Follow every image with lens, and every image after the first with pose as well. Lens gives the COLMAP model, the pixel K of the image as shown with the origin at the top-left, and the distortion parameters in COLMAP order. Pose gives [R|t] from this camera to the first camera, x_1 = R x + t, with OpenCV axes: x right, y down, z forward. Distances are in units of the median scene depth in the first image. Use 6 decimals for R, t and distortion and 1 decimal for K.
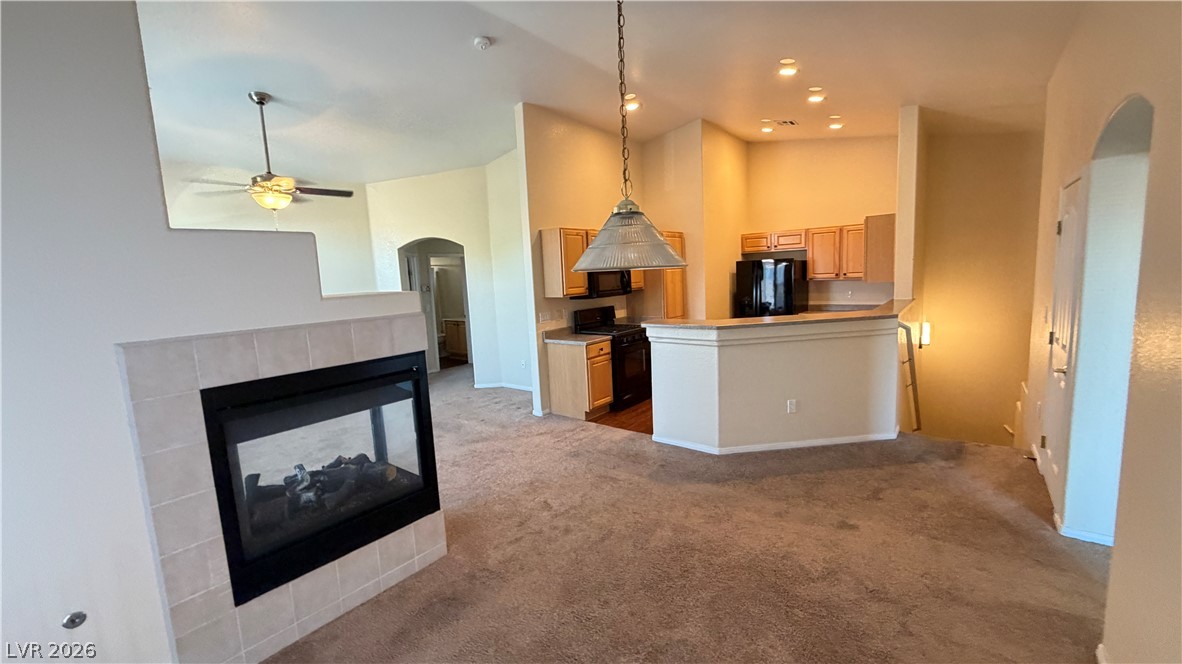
lens RADIAL K [[469.6, 0, 587.6], [0, 469.6, 333.0], [0, 0, 1]] dist [-0.002563, -0.000468]
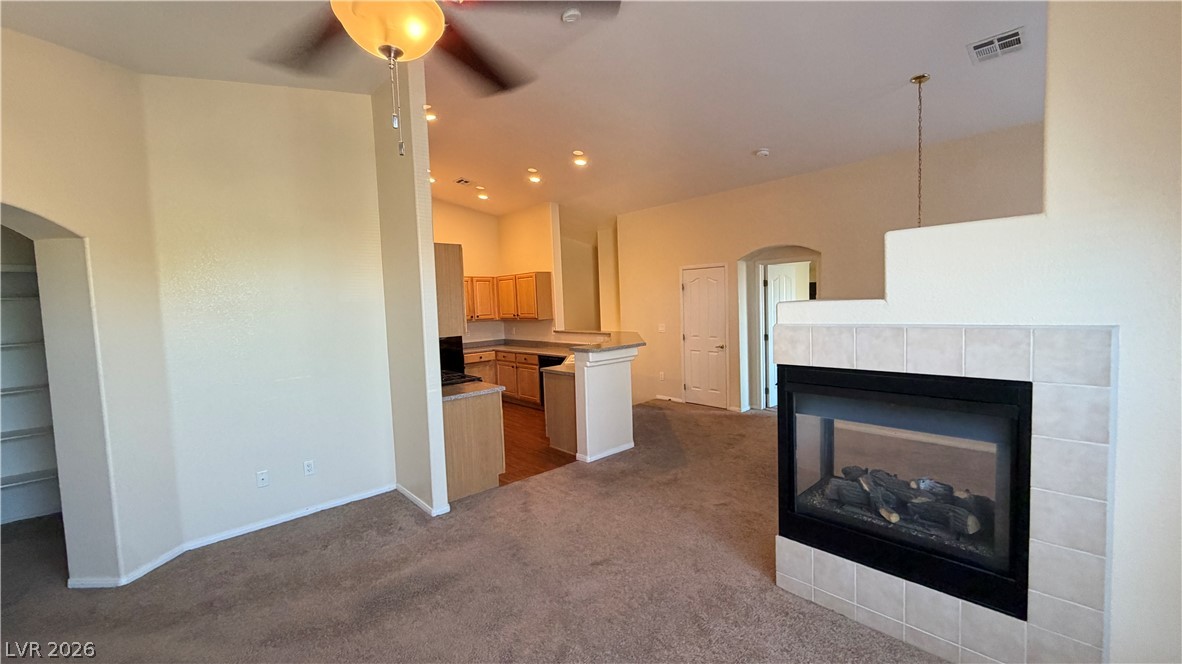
lens RADIAL K [[469.6, 0, 589.1], [0, 469.6, 332.7], [0, 0, 1]] dist [-0.002563, -0.000468]
pose [[0.158298, -0.025069, 0.987073, -0.620690], [0.156739, 0.987640, -0.000053, -0.039542], [-0.974872, 0.154721, 0.160271, 0.552025]]
